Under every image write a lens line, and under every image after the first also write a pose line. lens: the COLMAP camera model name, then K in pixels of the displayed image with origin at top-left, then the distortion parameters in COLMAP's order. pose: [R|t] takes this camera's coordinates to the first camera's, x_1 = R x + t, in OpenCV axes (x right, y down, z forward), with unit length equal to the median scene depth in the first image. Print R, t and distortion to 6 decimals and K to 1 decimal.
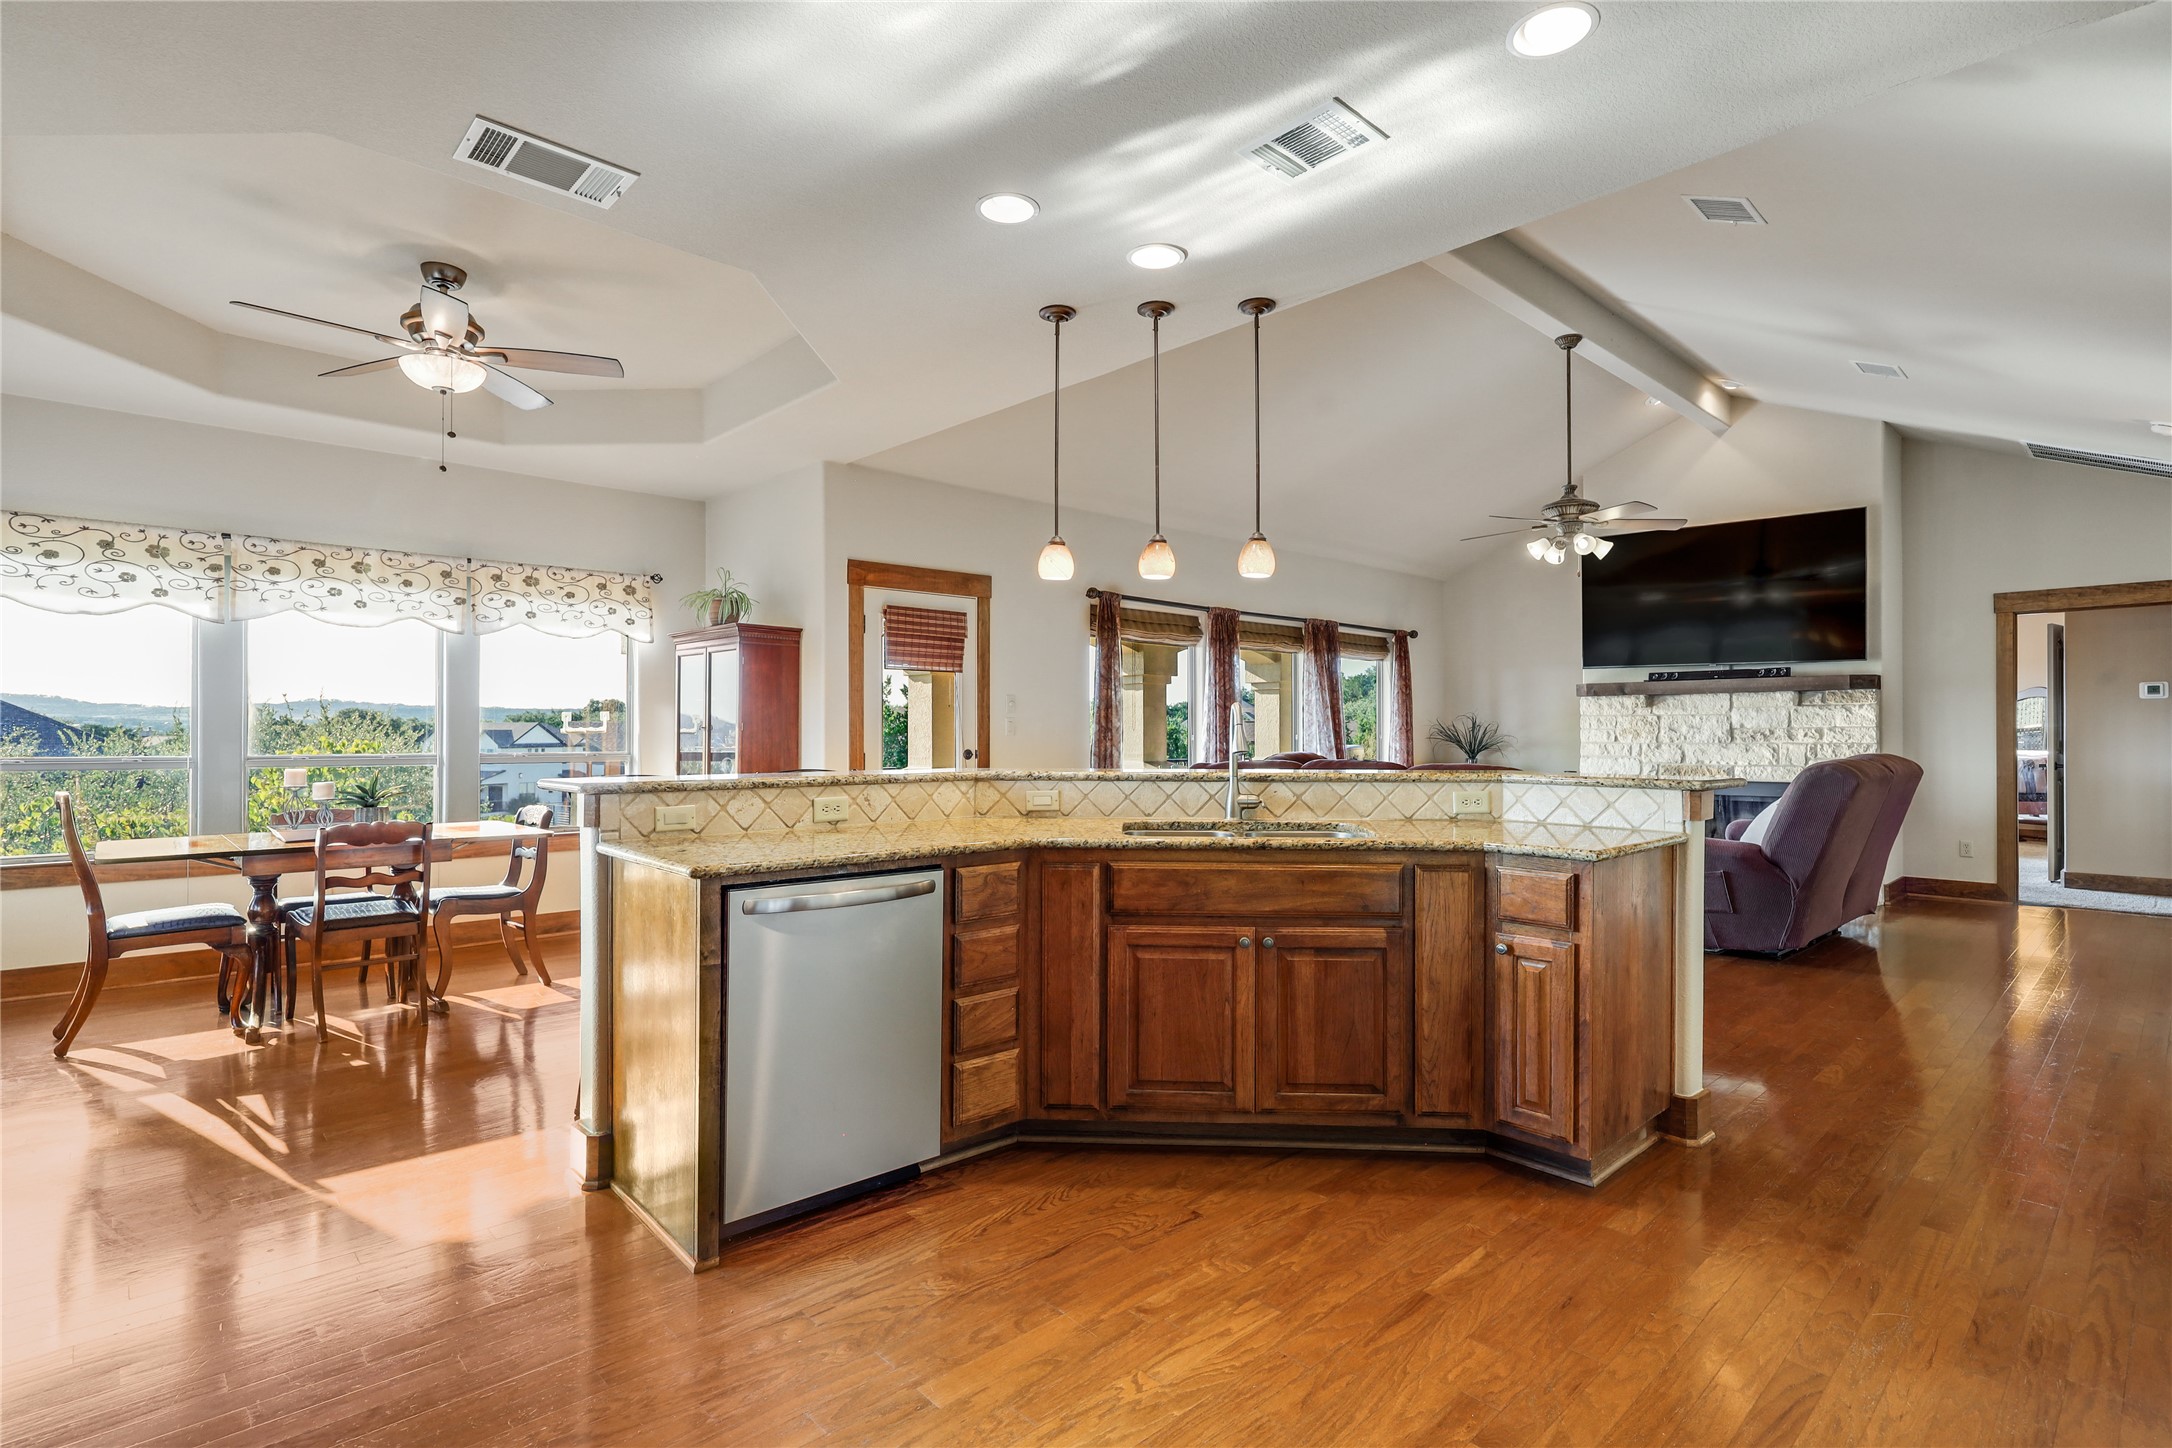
lens RADIAL K [[1045.8, 0, 1086.0], [0, 1045.8, 724.0], [0, 0, 1]] dist [-0.000271, -0.000636]
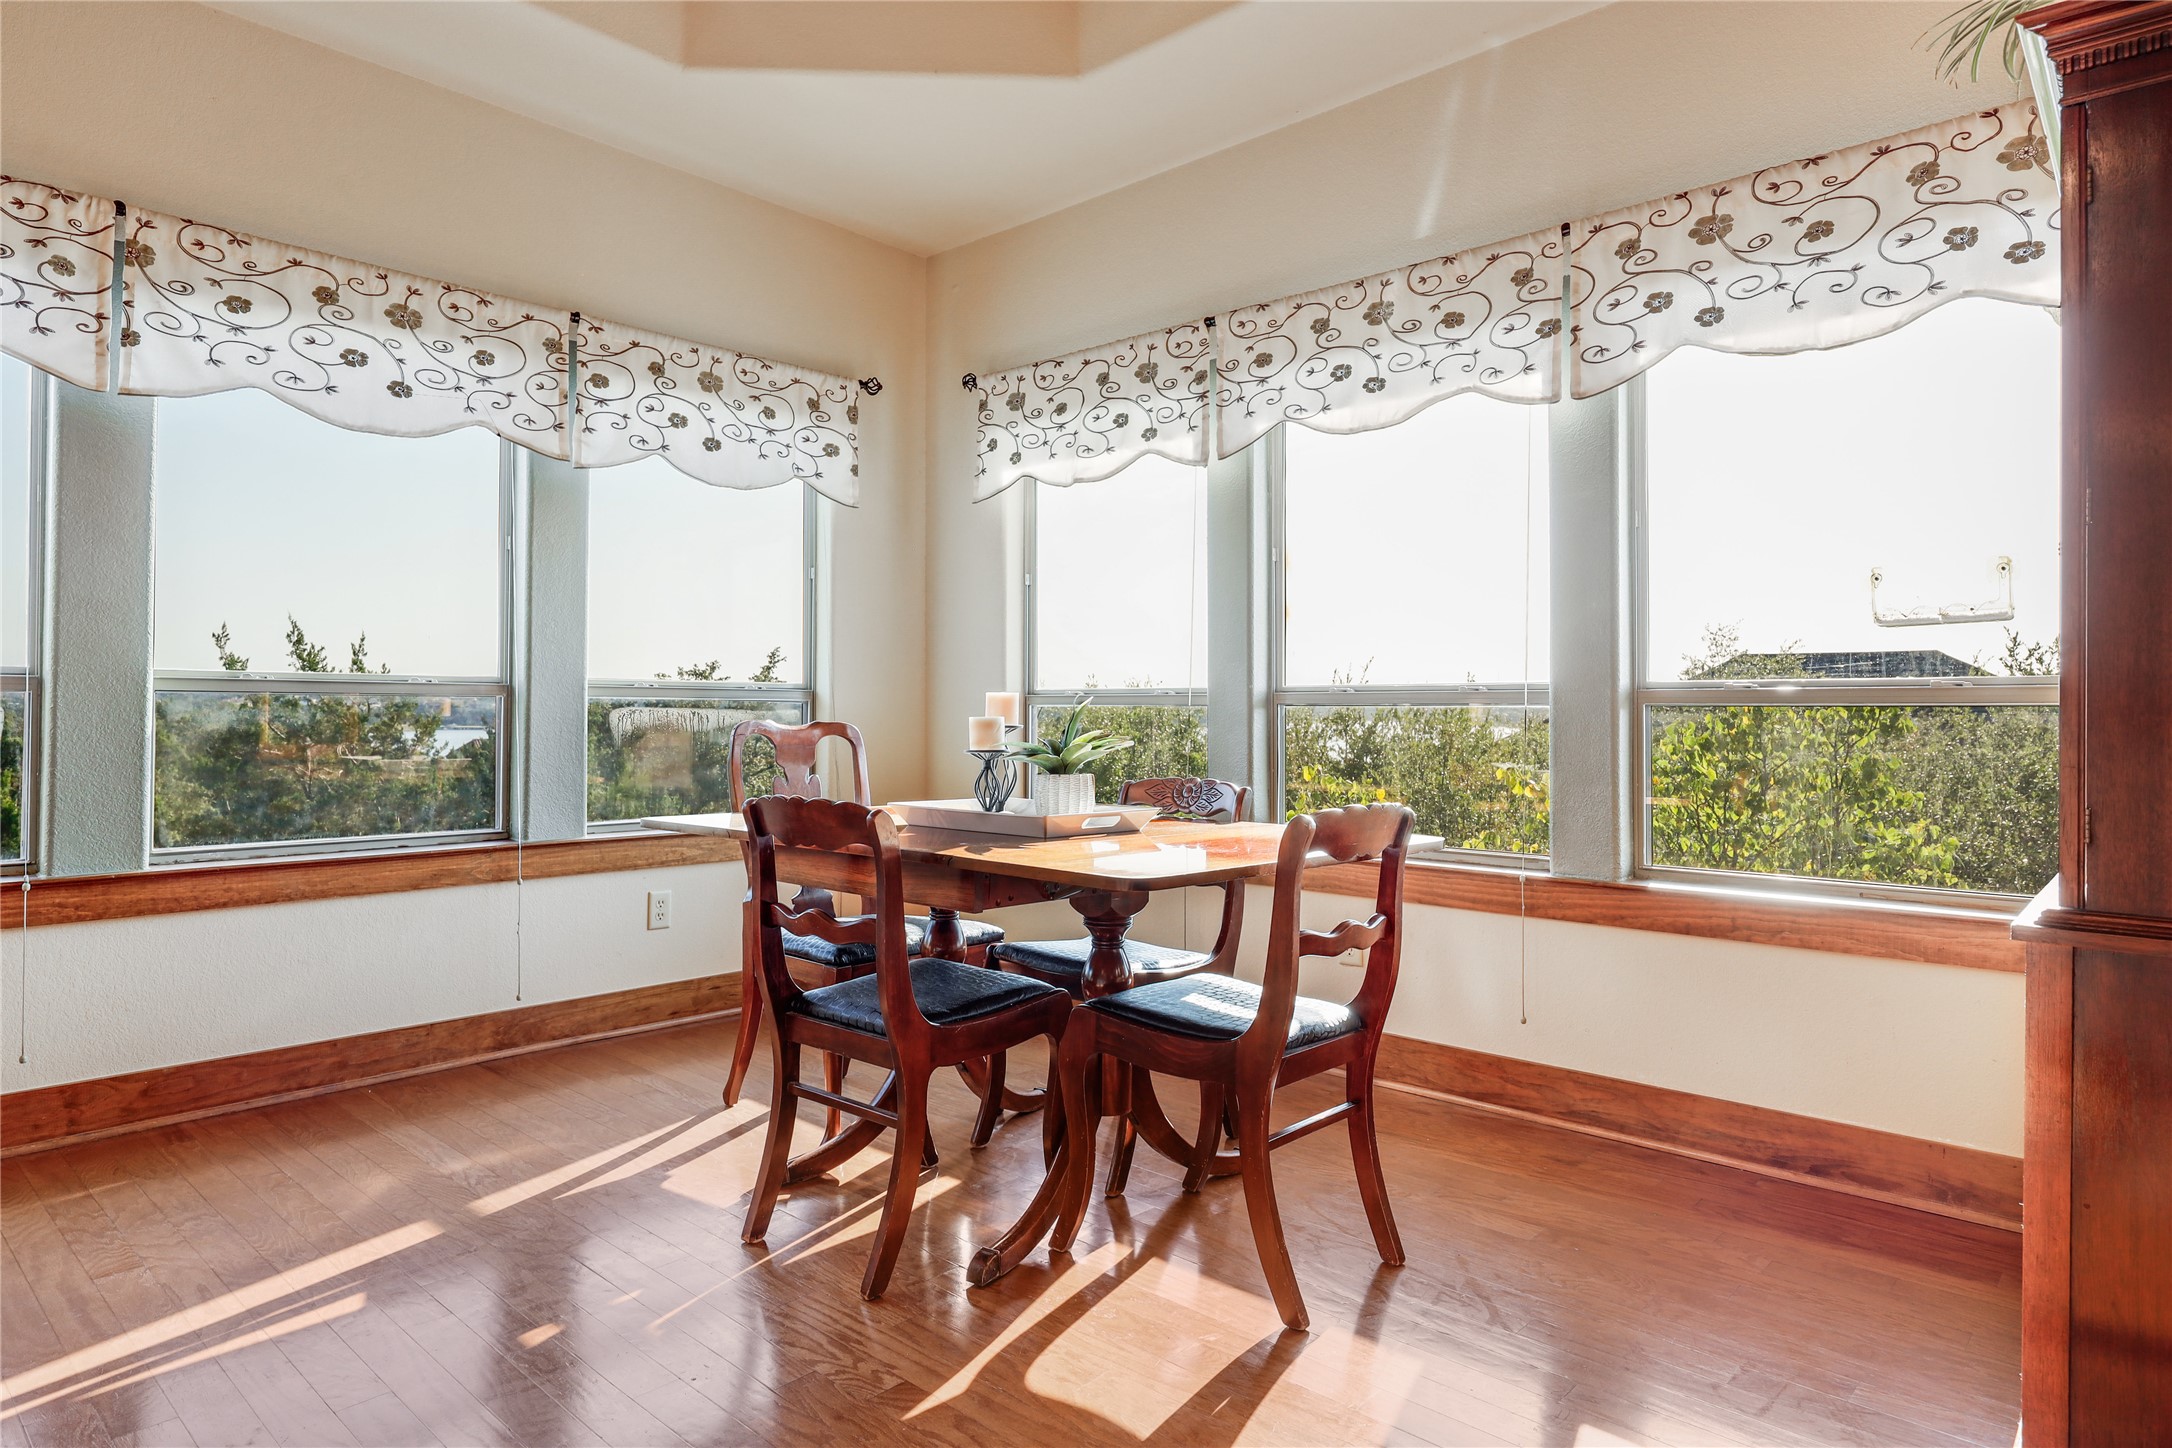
lens RADIAL K [[1247.9, 0, 1084.6], [0, 1247.9, 710.8], [0, 0, 1]] dist [0.003294, 0.000990]
pose [[0.065375, -0.006008, -0.997843, -0.176203], [0.005006, 0.999971, -0.005692, 0.087803], [0.997848, -0.004623, 0.065403, 1.509155]]
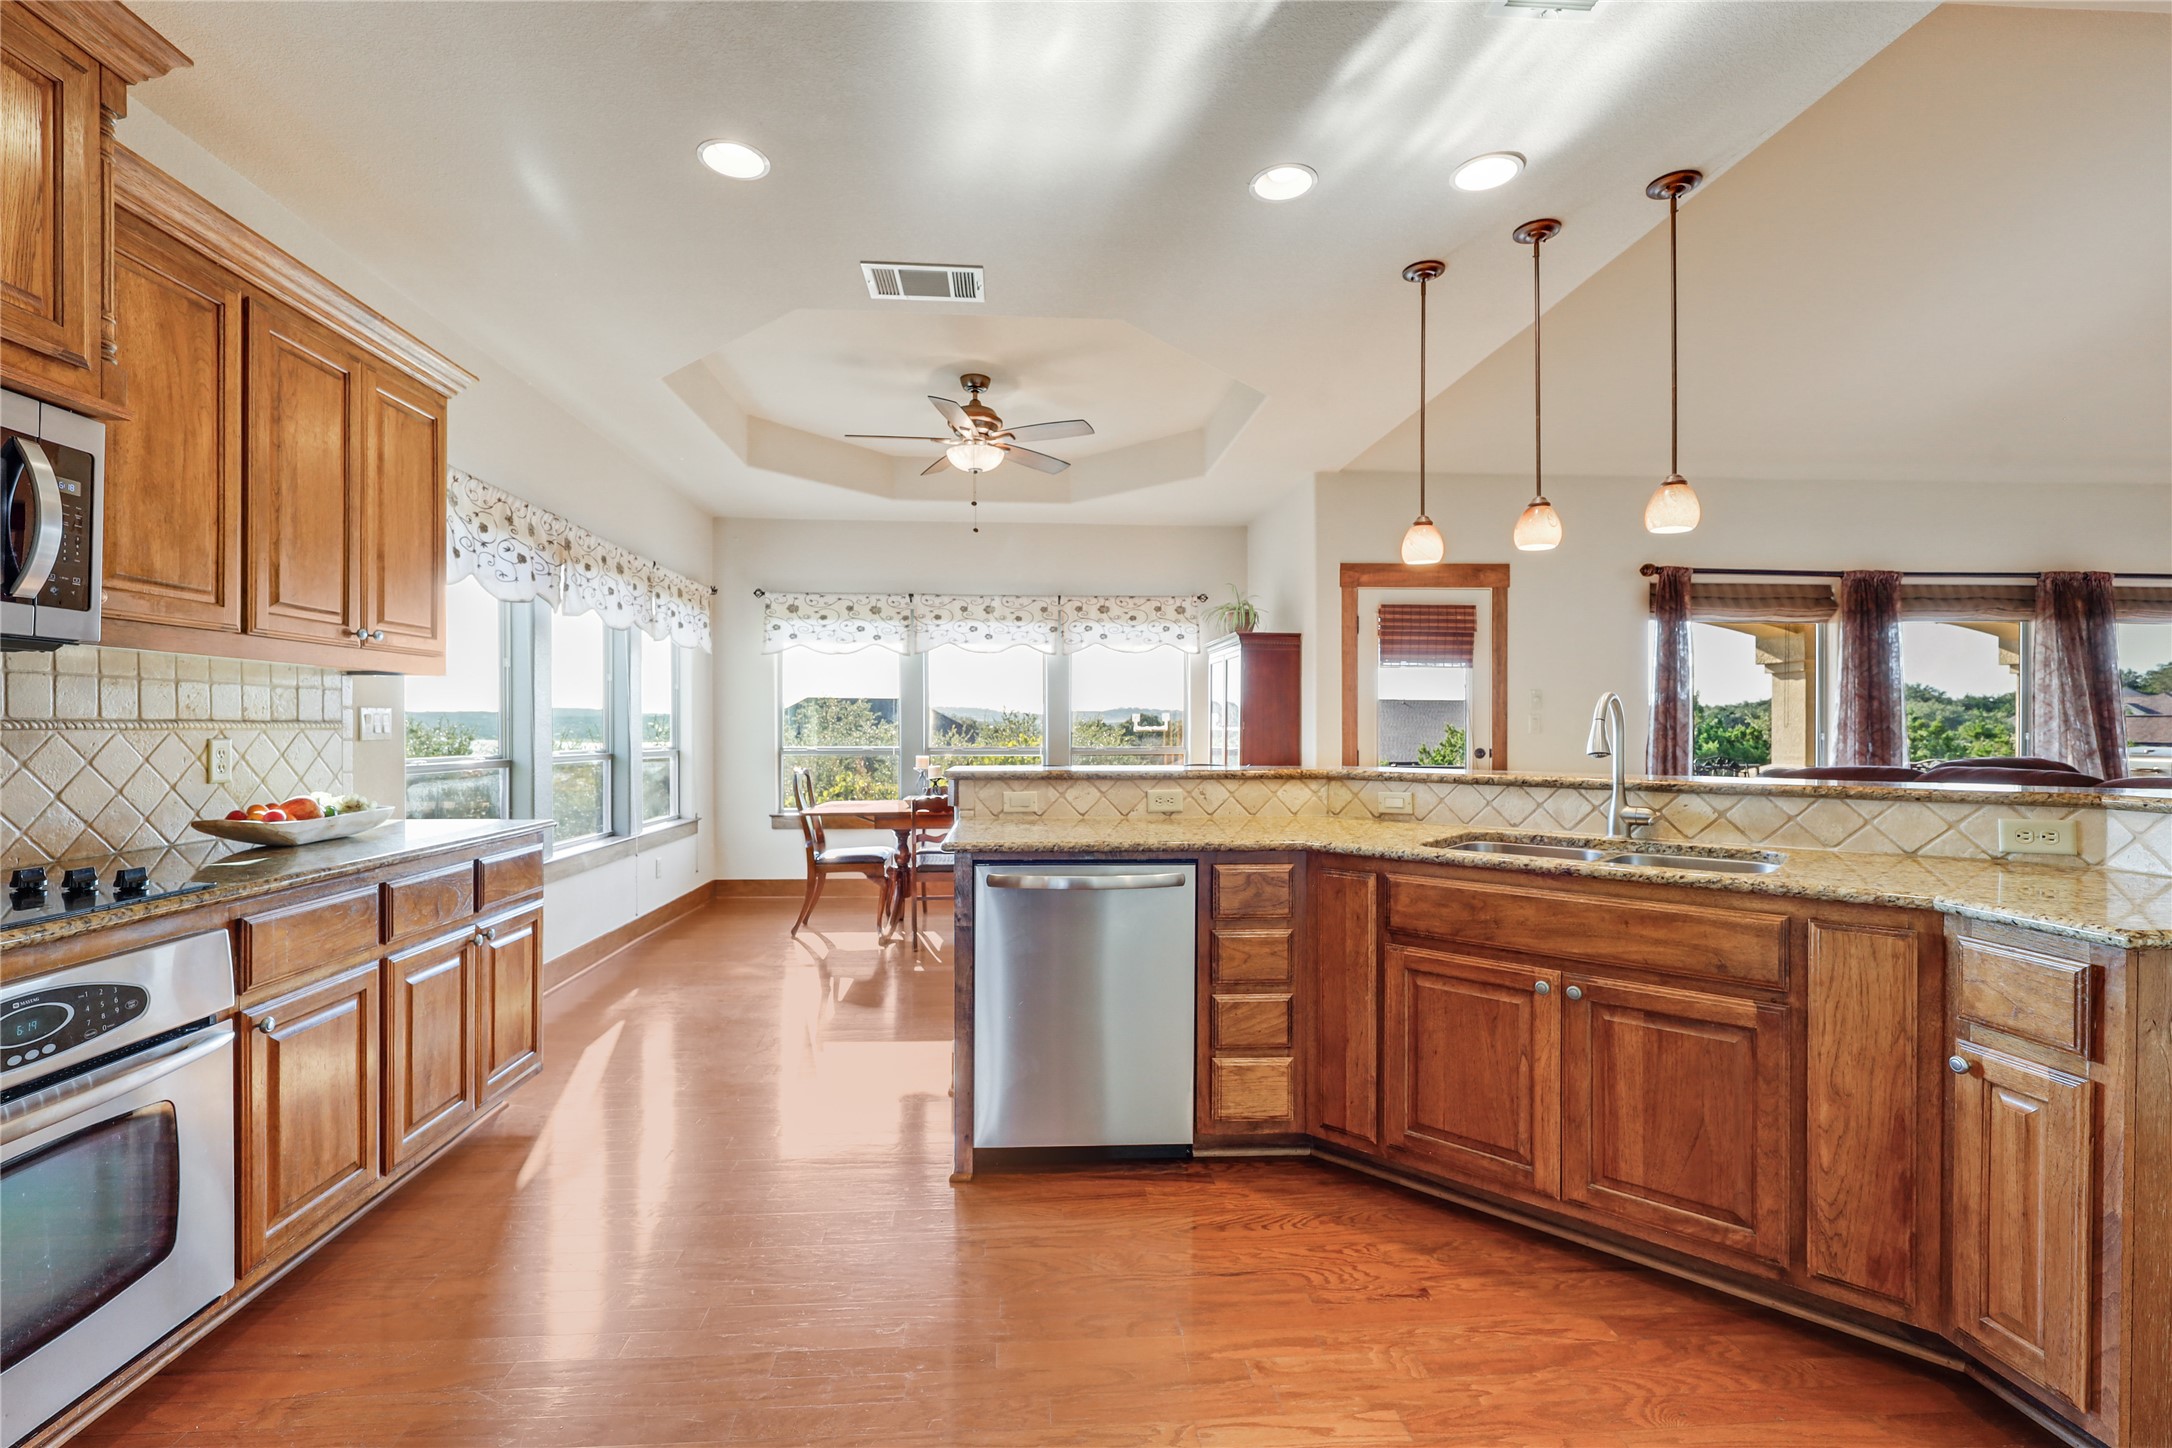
lens RADIAL K [[955.5, 0, 1076.4], [0, 955.5, 736.6], [0, 0, 1]] dist [0.000224, 0.000135]
pose [[0.774369, 0.003208, -0.632726, 0.336996], [0.005311, 0.999919, 0.011570, 0.003403], [0.632712, -0.012320, 0.774289, 0.196947]]
